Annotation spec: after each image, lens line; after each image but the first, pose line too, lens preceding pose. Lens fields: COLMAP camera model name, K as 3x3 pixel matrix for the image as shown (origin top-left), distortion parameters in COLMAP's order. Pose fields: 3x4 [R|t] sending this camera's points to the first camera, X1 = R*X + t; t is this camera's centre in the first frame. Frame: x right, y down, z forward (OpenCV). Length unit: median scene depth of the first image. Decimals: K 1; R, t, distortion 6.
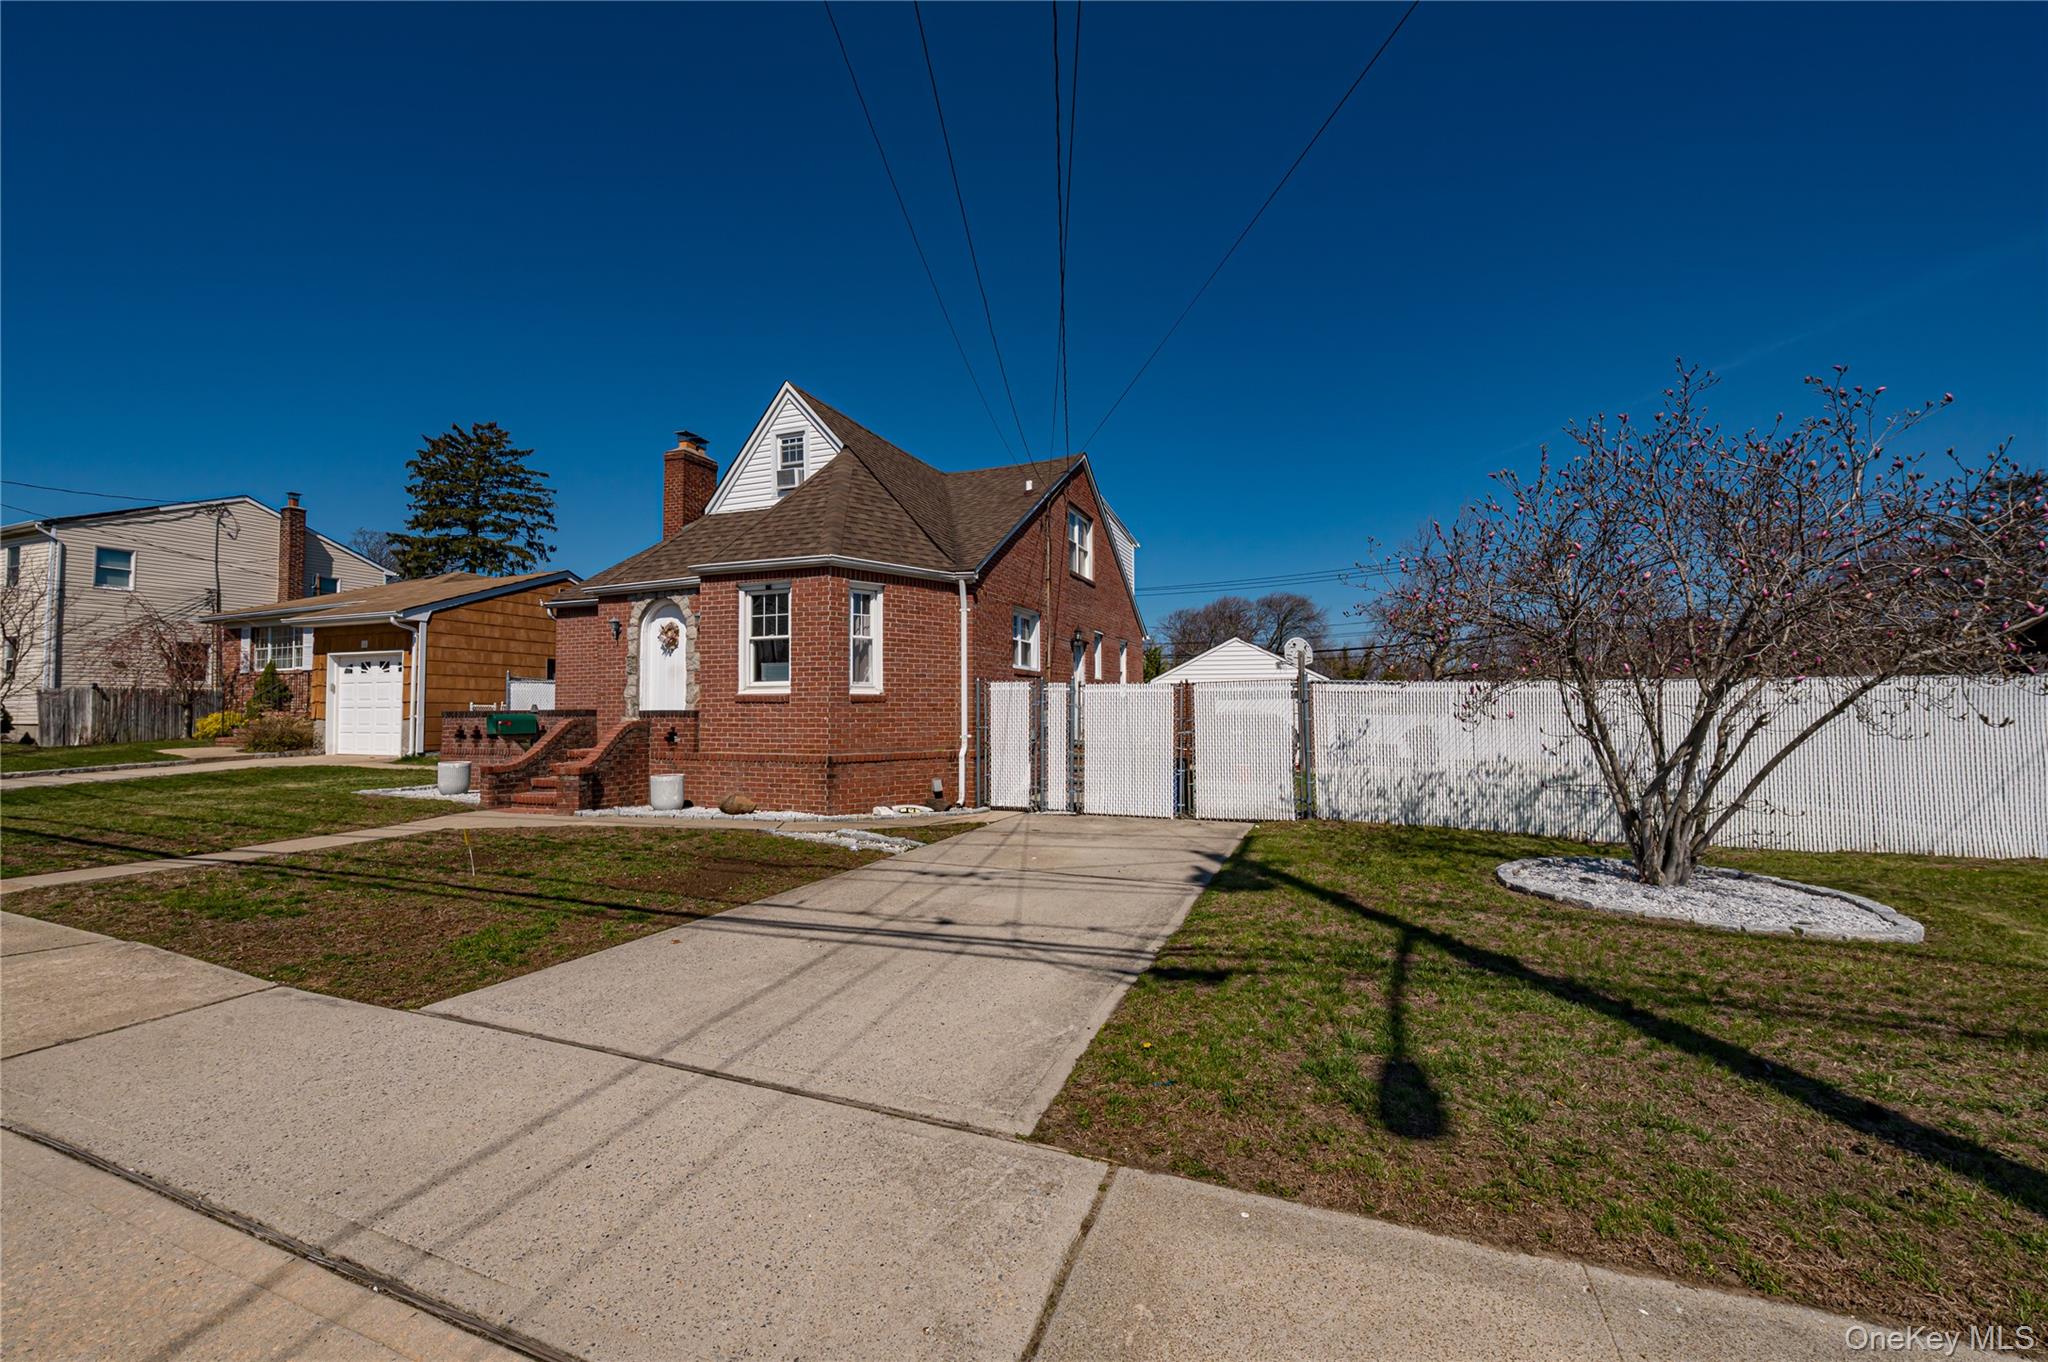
lens RADIAL K [[791.4, 0, 1032.7], [0, 791.4, 676.8], [0, 0, 1]] dist [-0.008594, 0.000248]
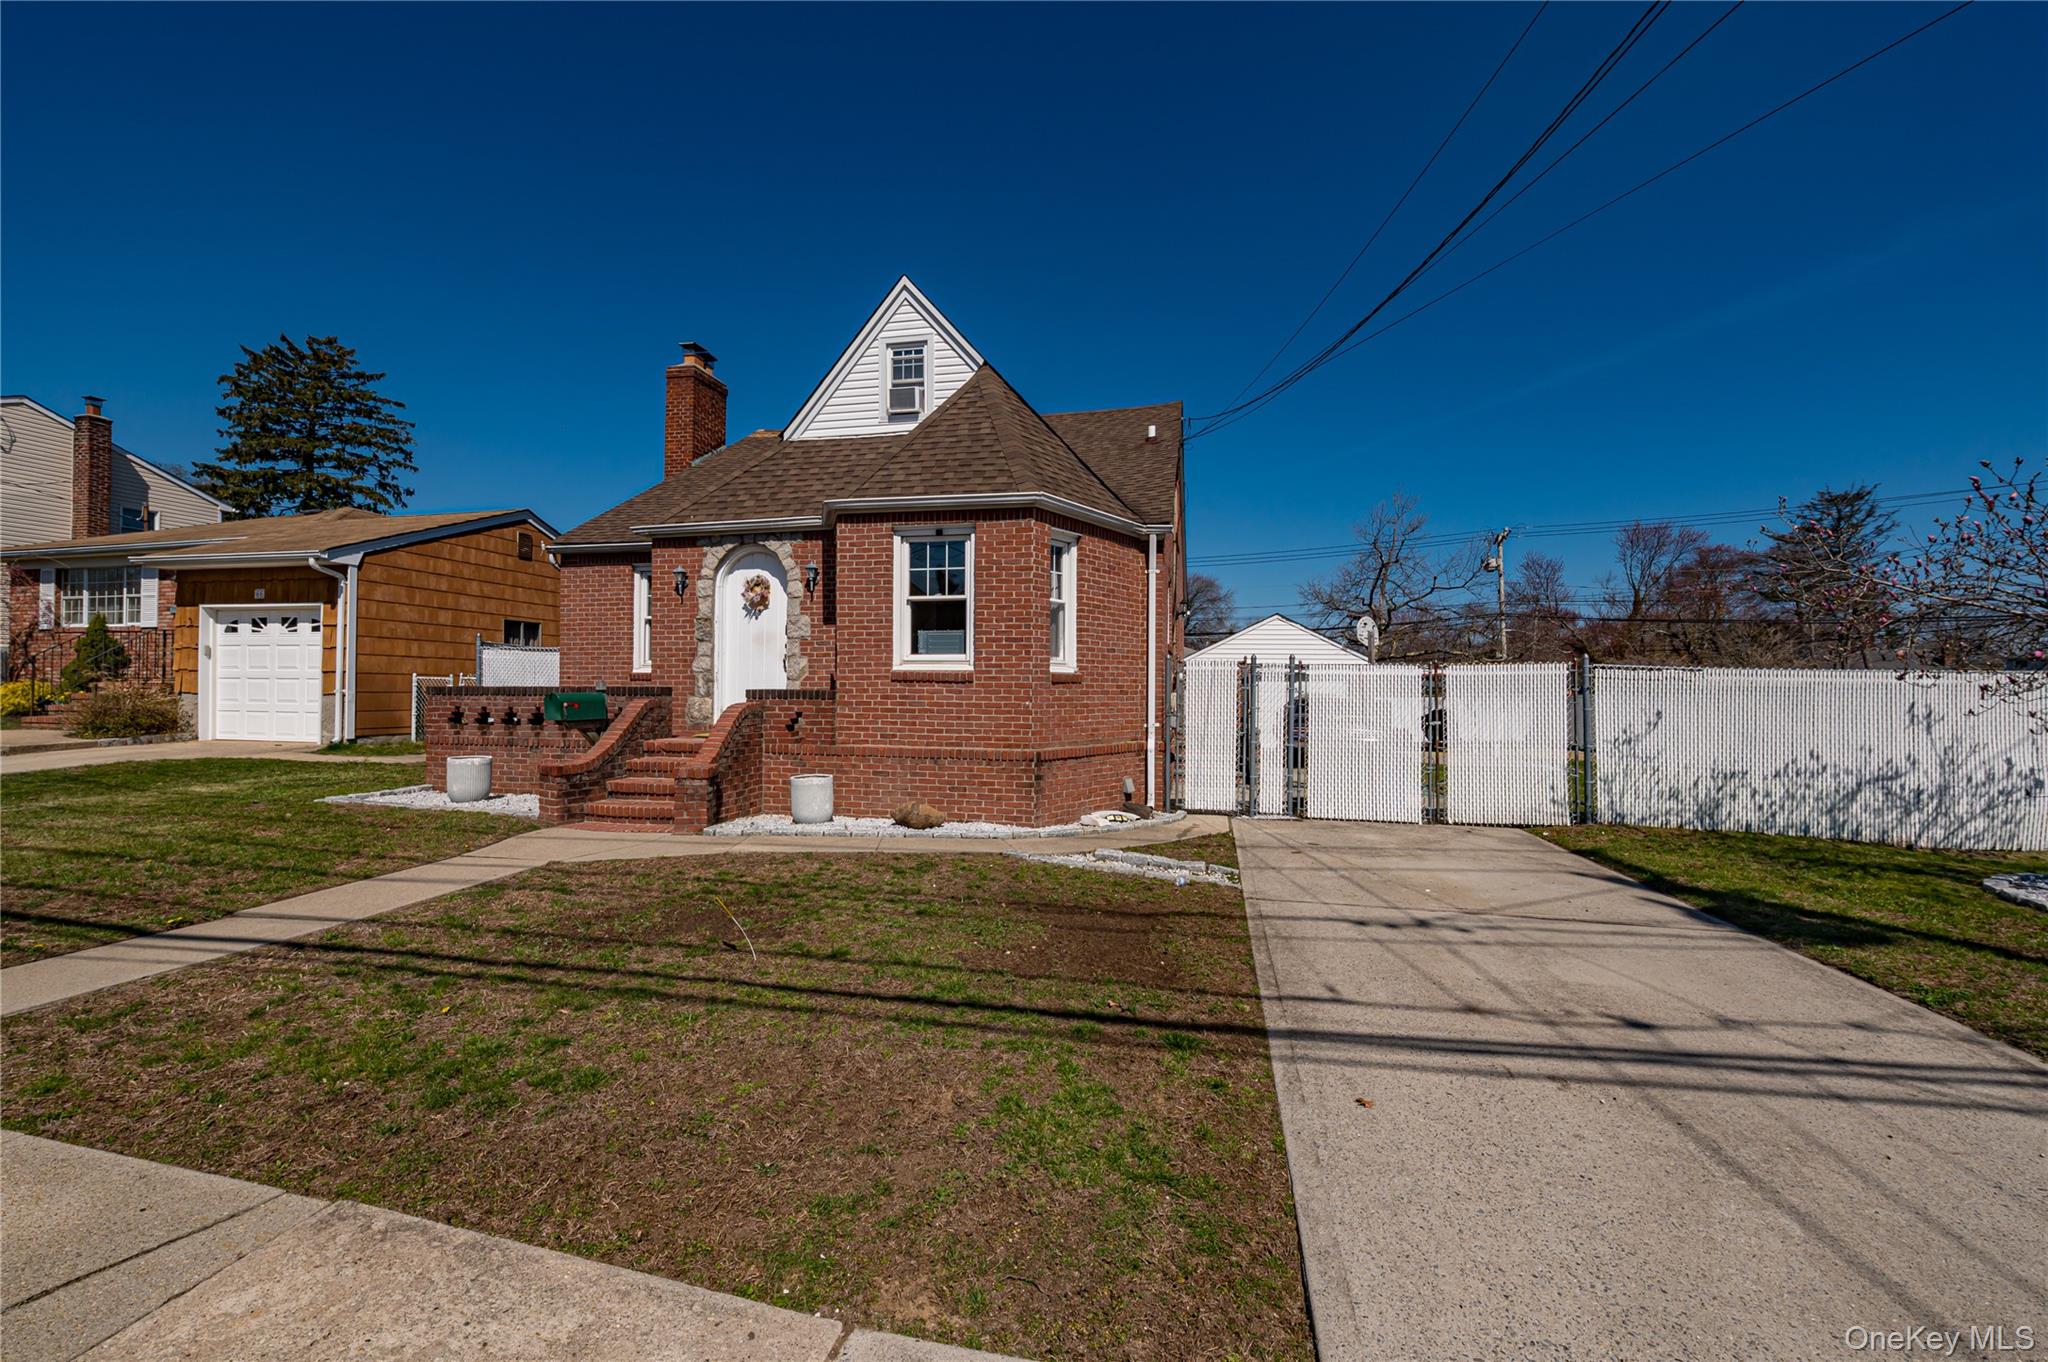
lens RADIAL K [[791.4, 0, 1019.9], [0, 791.4, 677.7], [0, 0, 1]] dist [-0.008594, 0.000248]
pose [[0.988006, 0.013884, 0.153787, -0.351972], [-0.018633, 0.999391, 0.029487, 0.004001], [-0.153284, -0.031999, 0.987664, 0.208725]]
